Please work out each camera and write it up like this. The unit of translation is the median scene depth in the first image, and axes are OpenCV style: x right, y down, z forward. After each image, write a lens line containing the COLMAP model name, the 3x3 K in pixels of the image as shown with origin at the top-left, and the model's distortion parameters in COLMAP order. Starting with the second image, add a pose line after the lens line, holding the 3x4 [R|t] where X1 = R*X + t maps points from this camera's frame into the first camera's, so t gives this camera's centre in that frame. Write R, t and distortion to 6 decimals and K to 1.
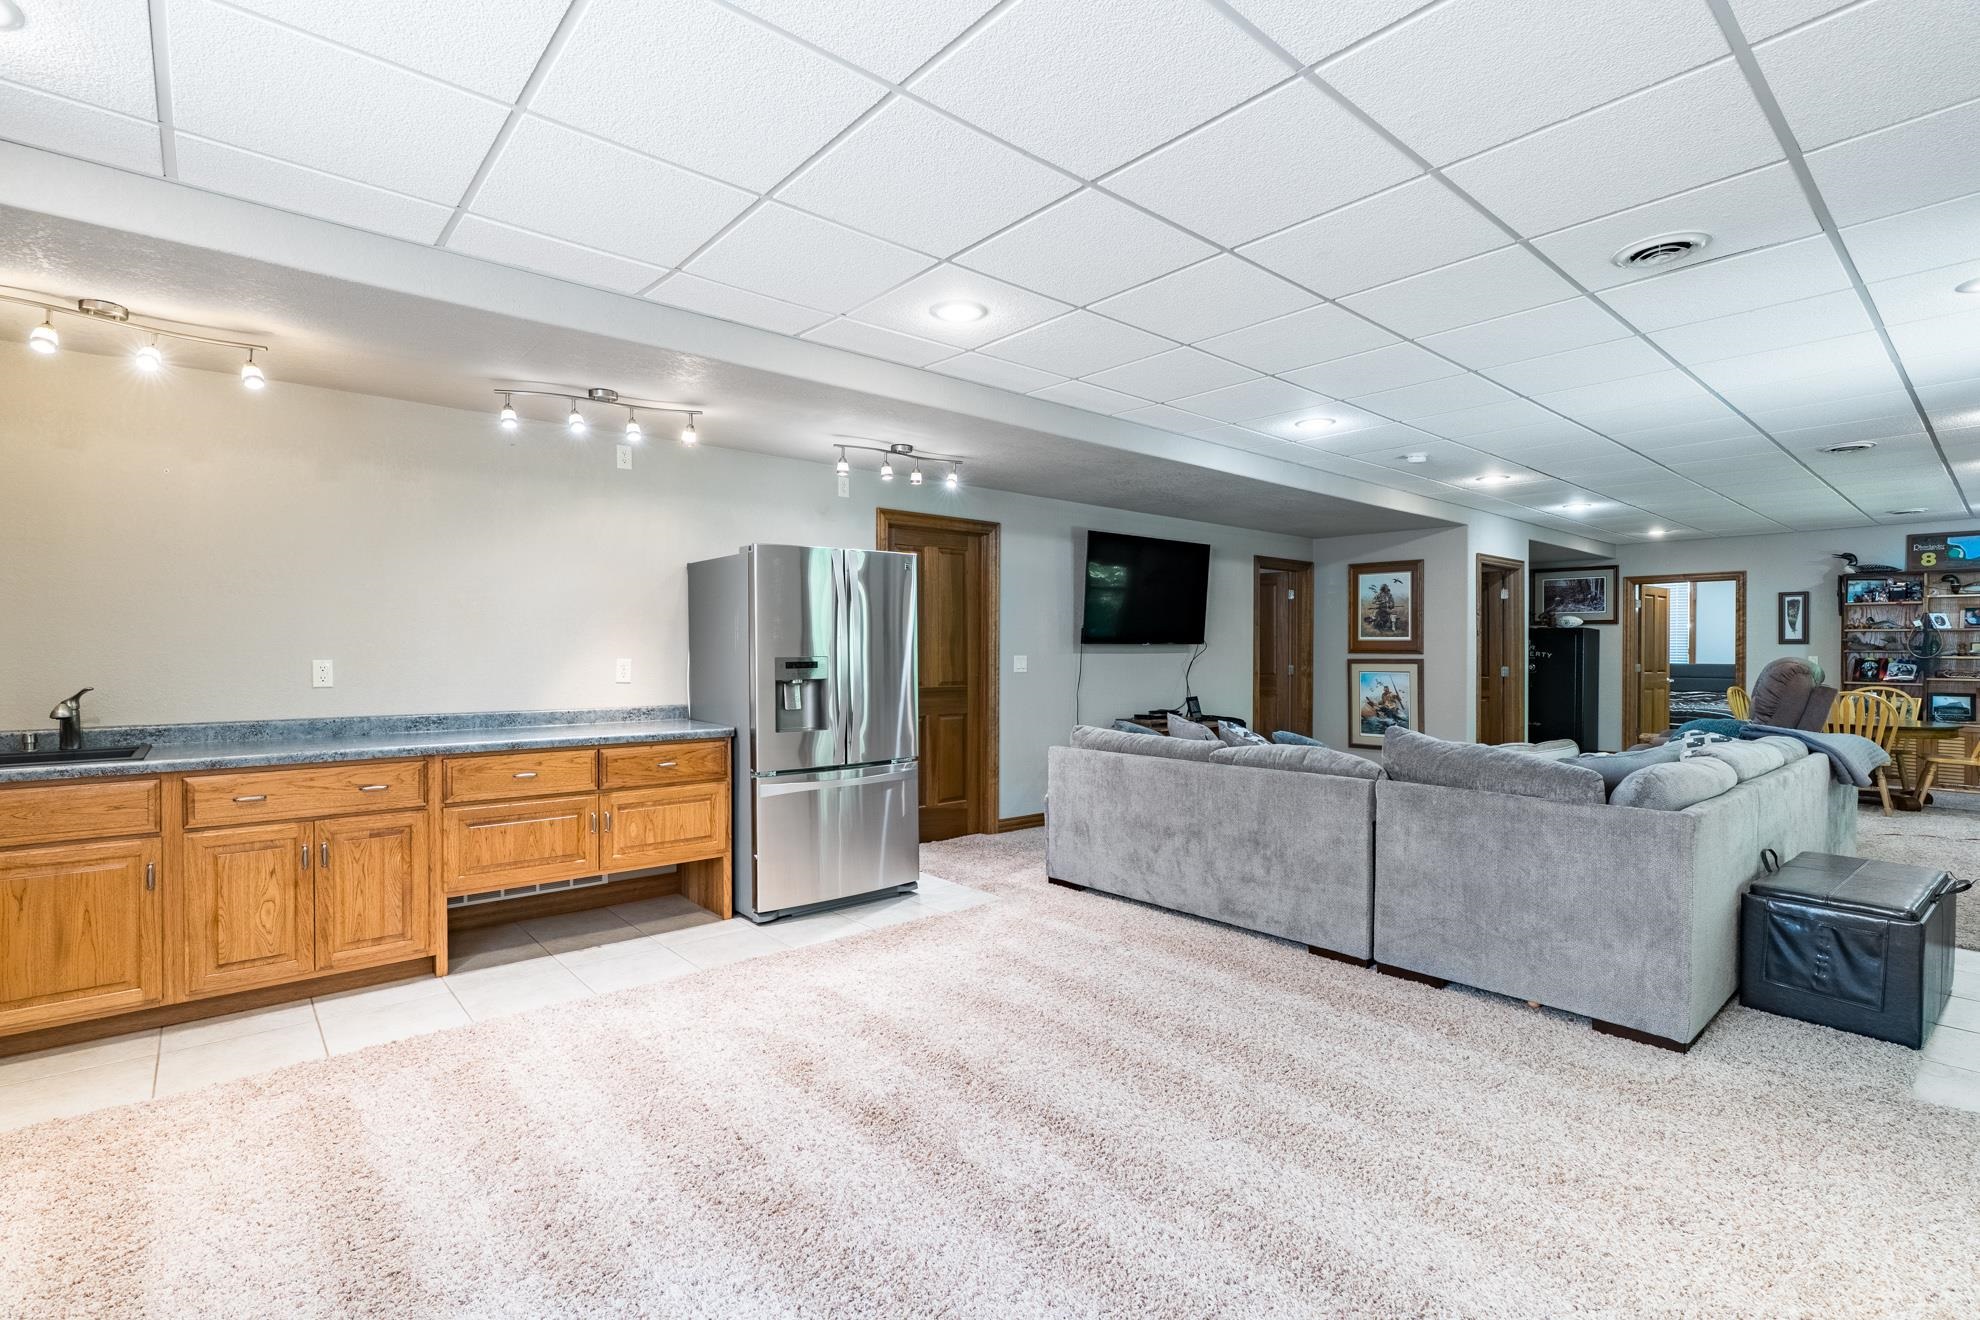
lens RADIAL K [[909.6, 0, 993.9], [0, 909.6, 656.2], [0, 0, 1]] dist [-0.012461, 0.003650]
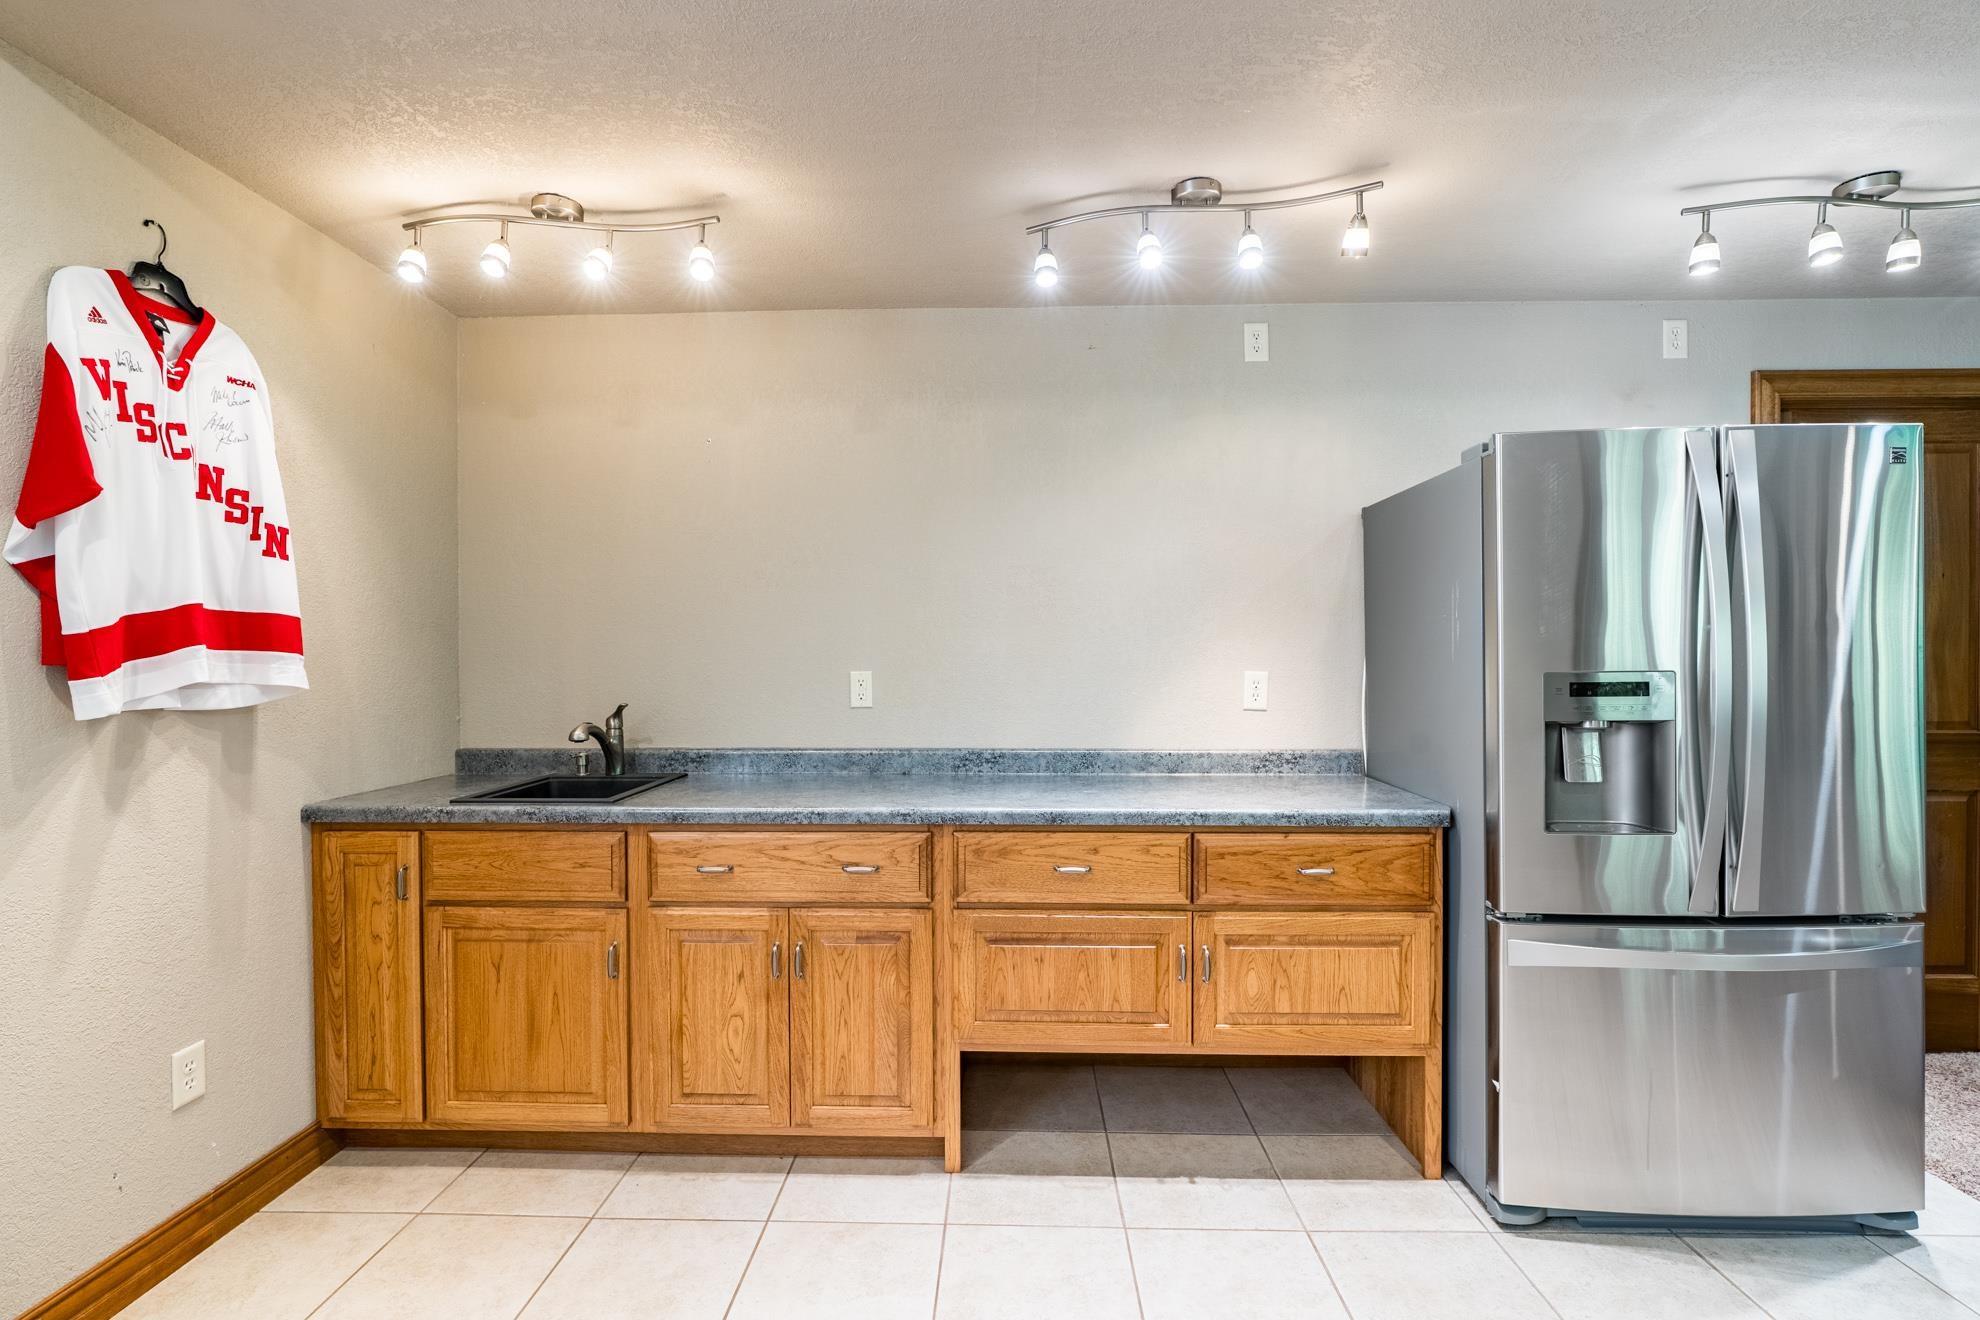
lens RADIAL K [[909.6, 0, 995.9], [0, 909.6, 663.1], [0, 0, 1]] dist [-0.012461, 0.003650]
pose [[0.742424, 0.004162, -0.669917, -0.076507], [-0.001598, 0.999989, 0.004442, -0.002851], [0.669928, -0.002227, 0.742423, 0.257196]]
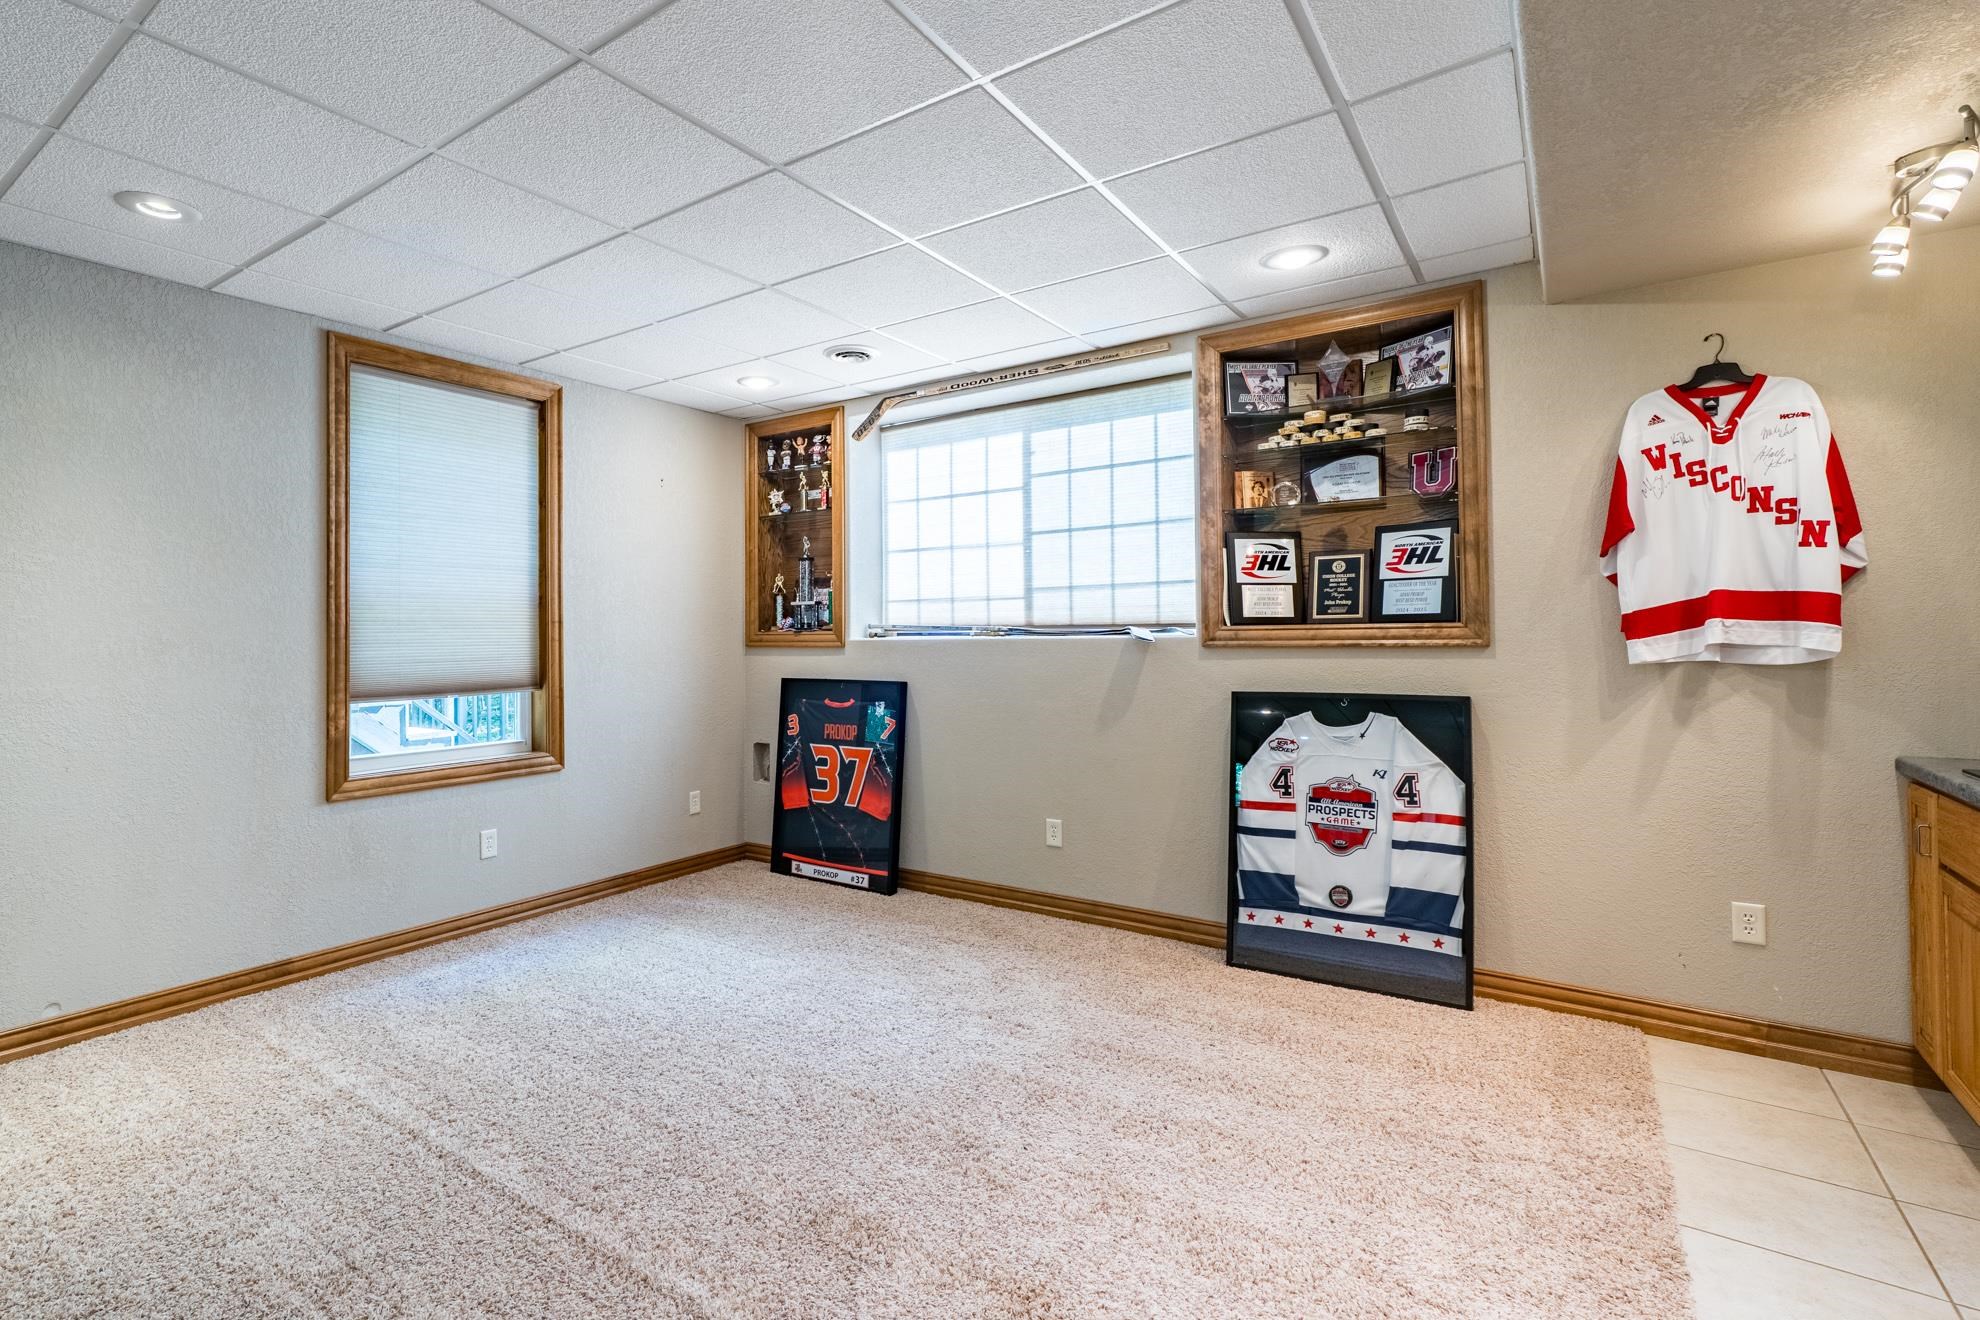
lens RADIAL K [[909.6, 0, 984.3], [0, 909.6, 640.6], [0, 0, 1]] dist [-0.012461, 0.003650]
pose [[-0.960387, 0.010159, -0.278486, -0.022281], [0.008516, 0.999938, 0.007111, -0.002614], [0.278541, 0.004458, -0.960414, 0.571016]]
